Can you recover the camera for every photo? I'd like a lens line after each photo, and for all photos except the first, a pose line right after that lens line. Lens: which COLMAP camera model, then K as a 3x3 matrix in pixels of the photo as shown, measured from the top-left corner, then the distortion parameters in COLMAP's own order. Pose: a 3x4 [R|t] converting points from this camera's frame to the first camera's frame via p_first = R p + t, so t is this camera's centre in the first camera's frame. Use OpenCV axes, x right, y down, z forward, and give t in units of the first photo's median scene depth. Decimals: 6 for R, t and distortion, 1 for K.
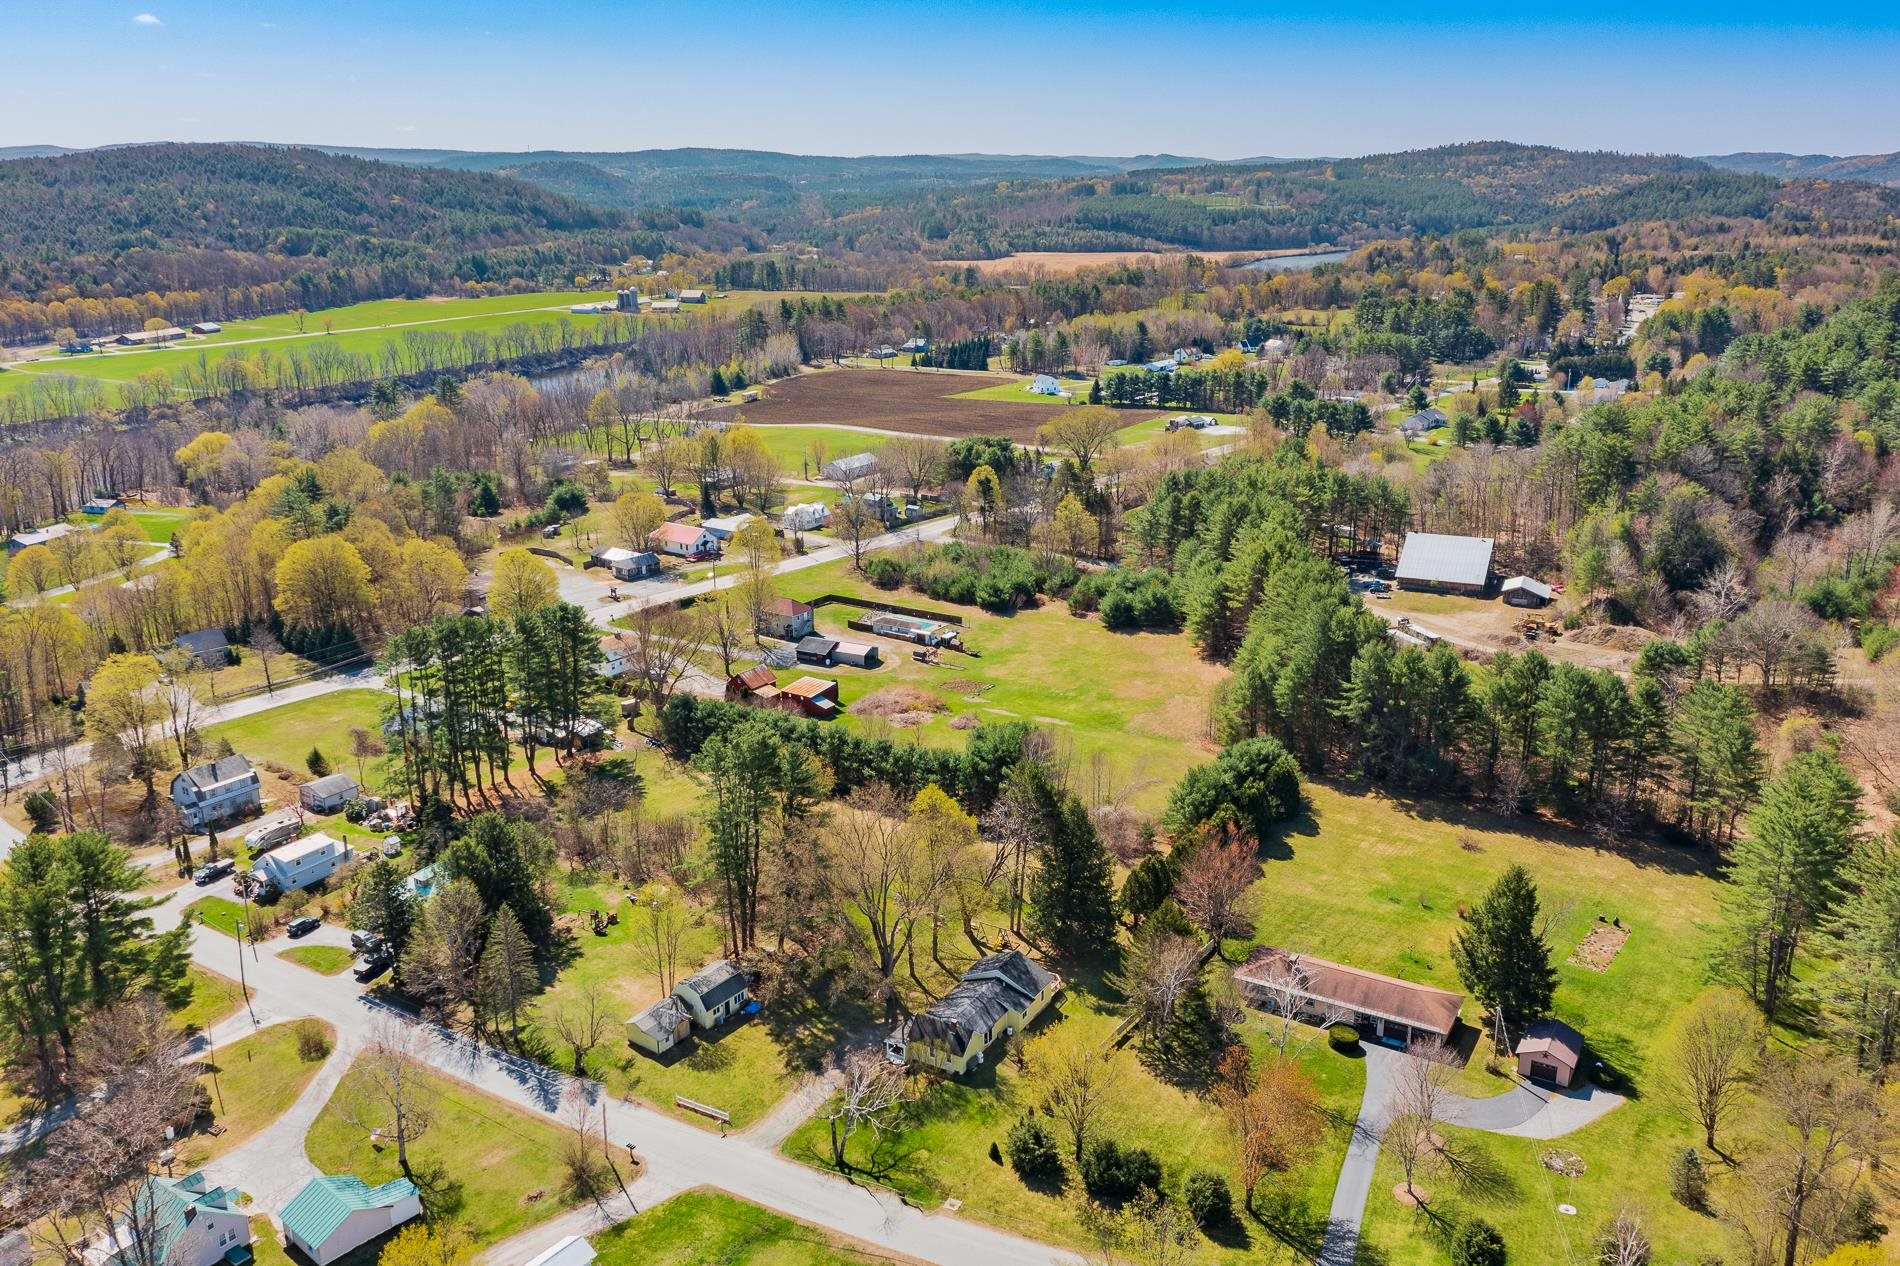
lens RADIAL K [[1505.9, 0, 950.0], [0, 1505.9, 633.0], [0, 0, 1]] dist [0.013824, 0.004947]
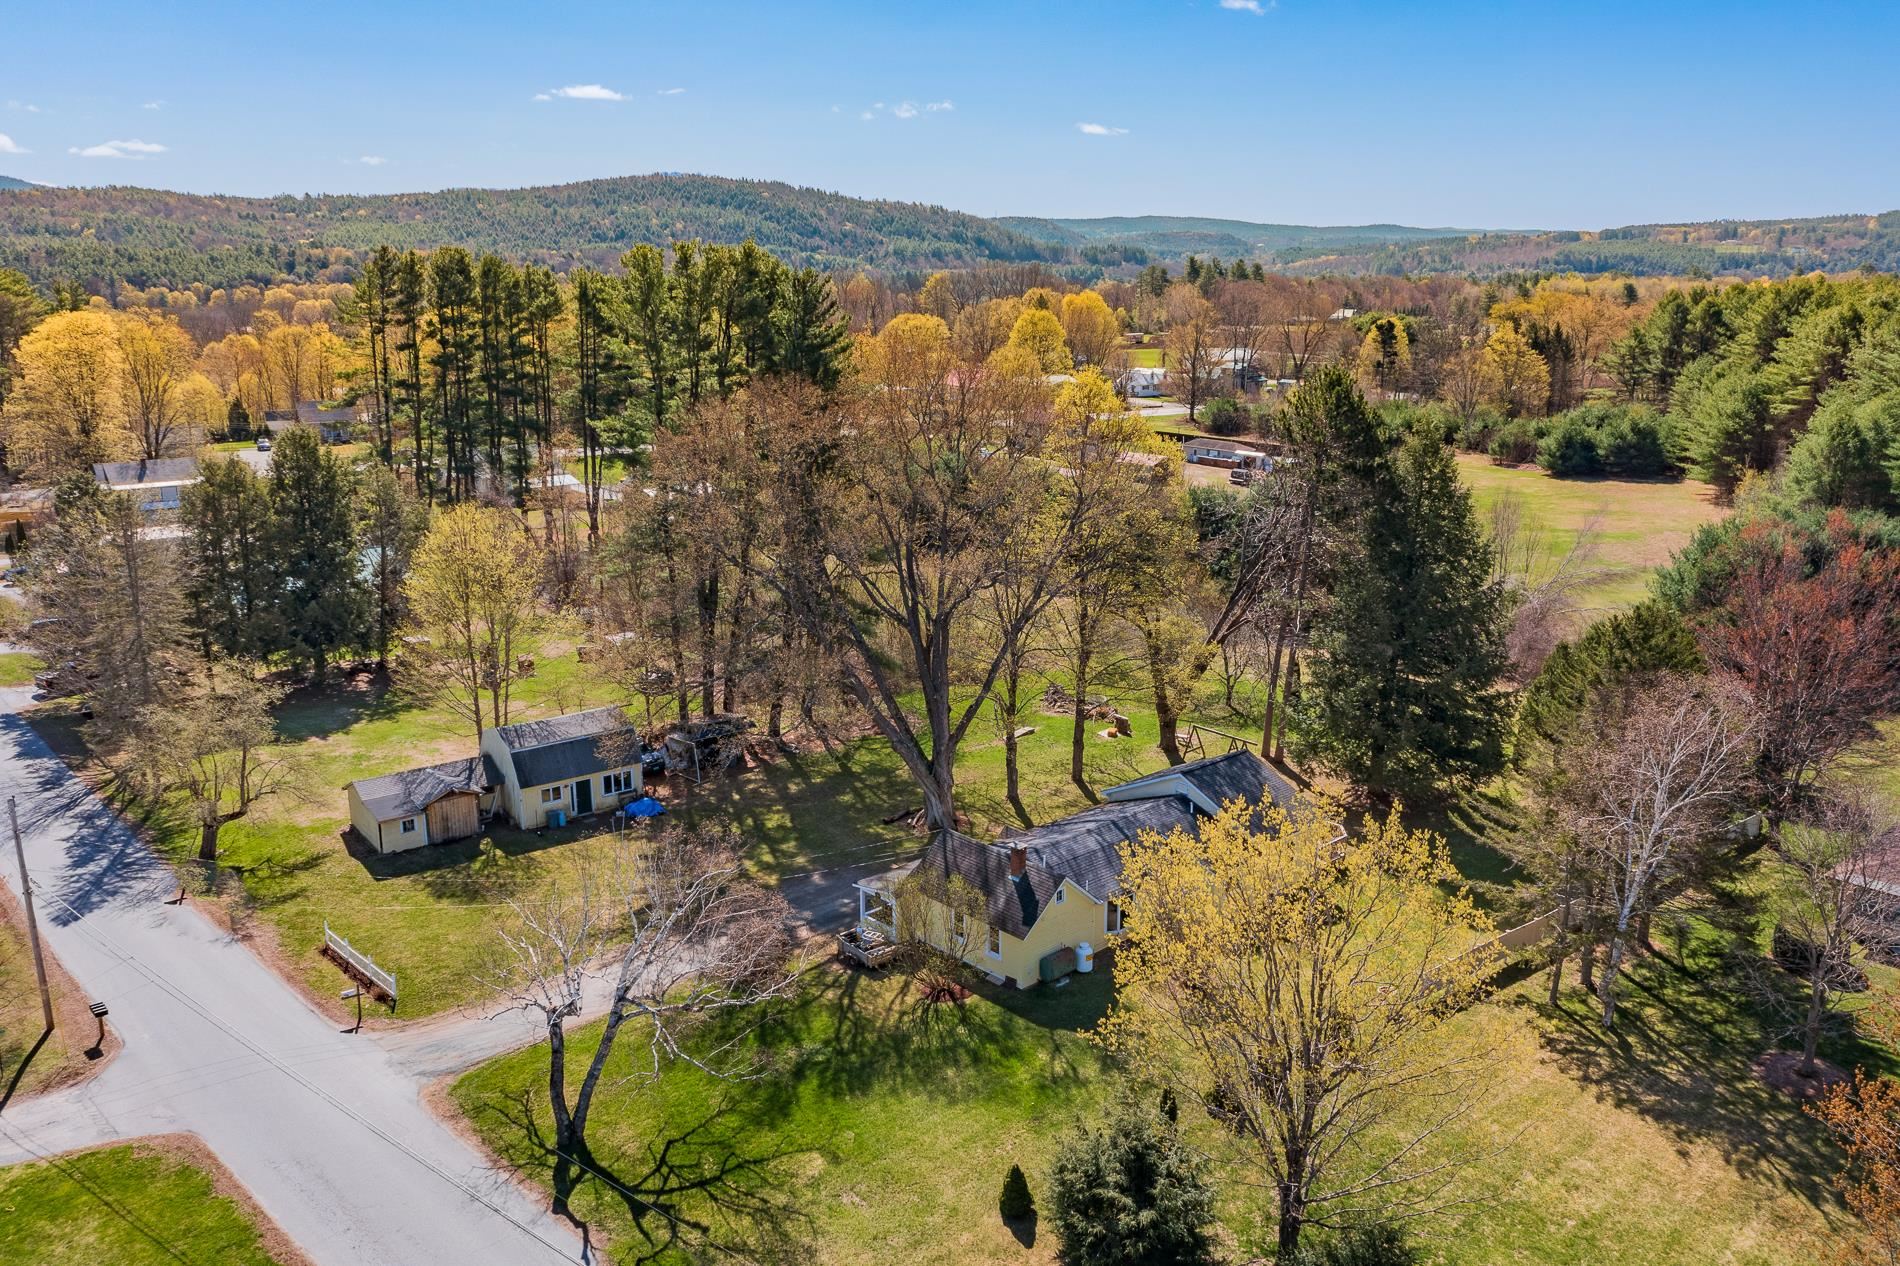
lens RADIAL K [[1525.8, 0, 944.7], [0, 1525.8, 604.0], [0, 0, 1]] dist [-0.007723, 0.071036]
pose [[0.957287, 0.076433, -0.278854, 0.076270], [-0.093836, 0.994352, -0.049583, 0.192141], [0.273489, 0.073632, 0.959053, 0.550484]]
